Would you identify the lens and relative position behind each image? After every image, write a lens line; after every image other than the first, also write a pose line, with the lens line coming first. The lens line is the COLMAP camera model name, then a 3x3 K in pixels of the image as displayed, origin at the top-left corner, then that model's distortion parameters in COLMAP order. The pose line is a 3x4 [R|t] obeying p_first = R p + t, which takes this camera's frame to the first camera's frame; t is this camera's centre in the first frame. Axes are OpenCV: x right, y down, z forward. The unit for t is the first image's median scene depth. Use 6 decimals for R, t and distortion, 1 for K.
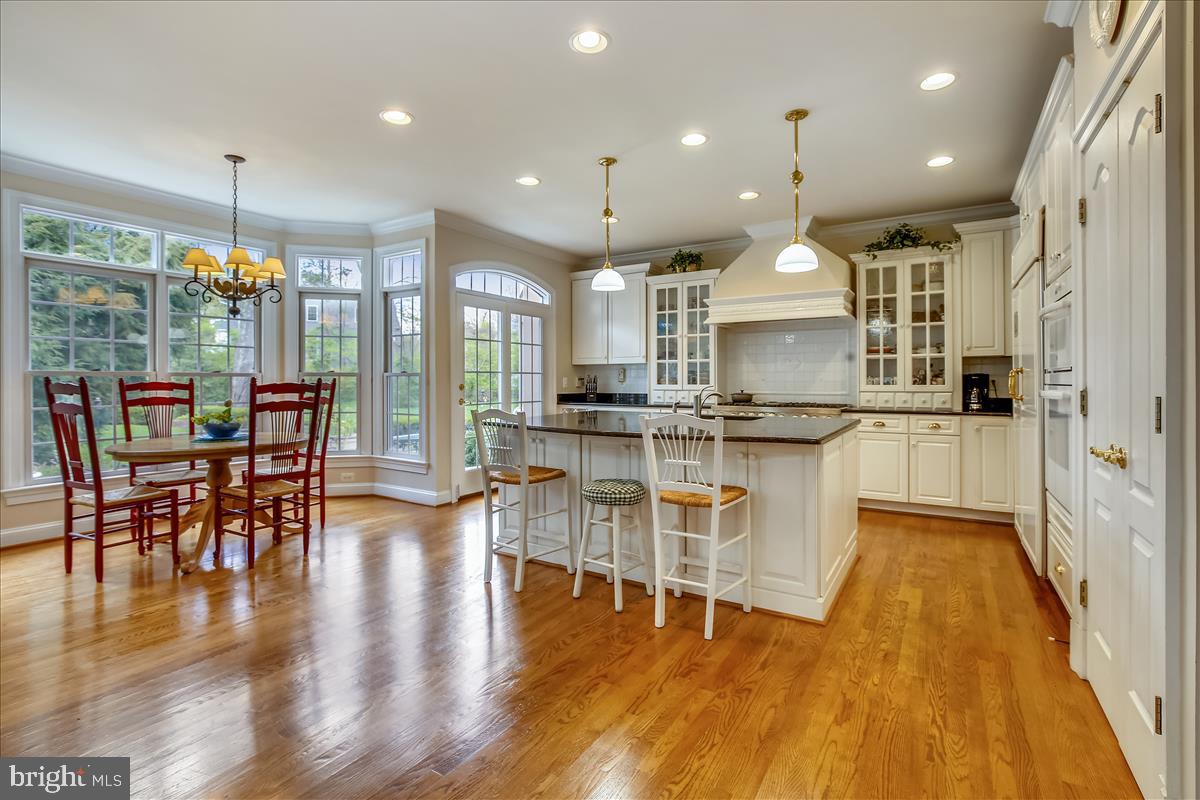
lens RADIAL K [[548.7, 0, 607.2], [0, 548.7, 384.5], [0, 0, 1]] dist [-0.026685, 0.007041]
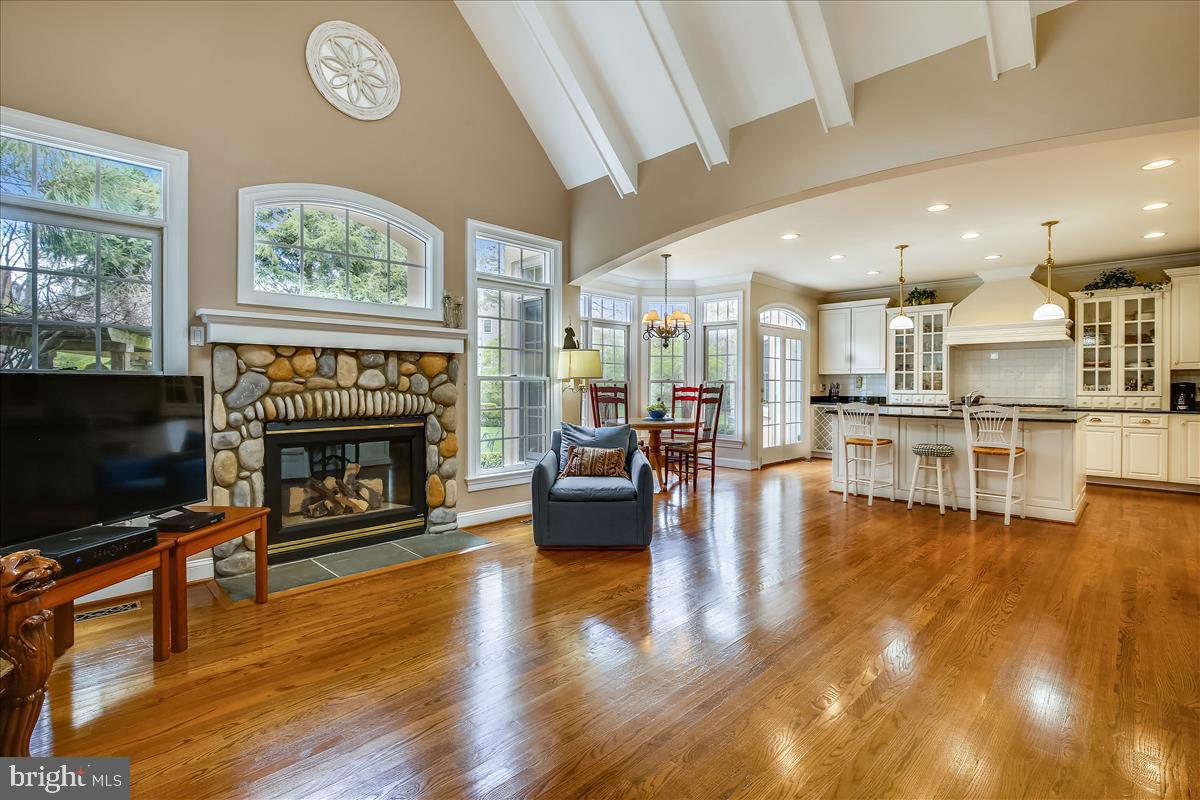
lens RADIAL K [[548.7, 0, 601.3], [0, 548.7, 392.3], [0, 0, 1]] dist [-0.026685, 0.007041]
pose [[0.972672, 0.006669, -0.232088, -0.385566], [-0.005481, 0.999968, 0.005763, 0.003927], [0.232119, -0.004333, 0.972678, -0.586494]]
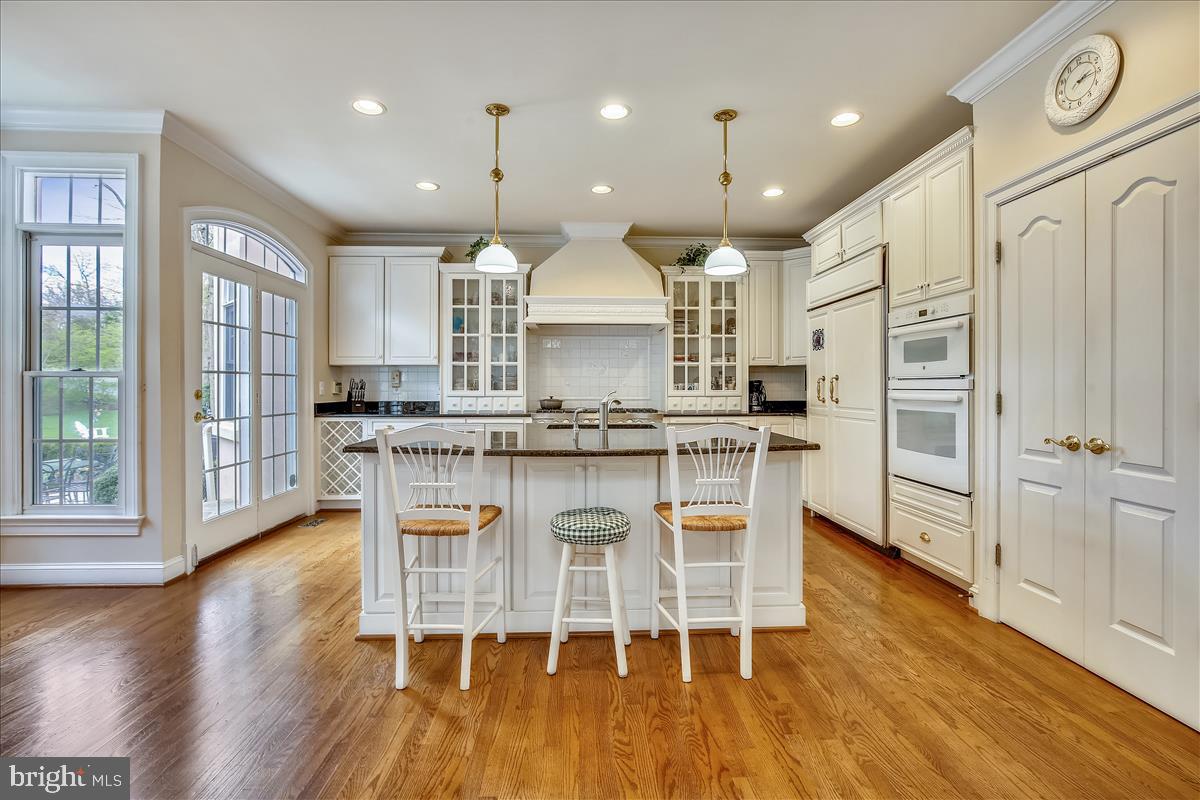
lens RADIAL K [[548.7, 0, 603.8], [0, 548.7, 388.7], [0, 0, 1]] dist [-0.026685, 0.007041]
pose [[0.822552, 0.000012, 0.568690, -0.263003], [0.001890, 0.999994, -0.002755, 0.000504], [-0.568687, 0.003341, 0.822547, 0.212422]]
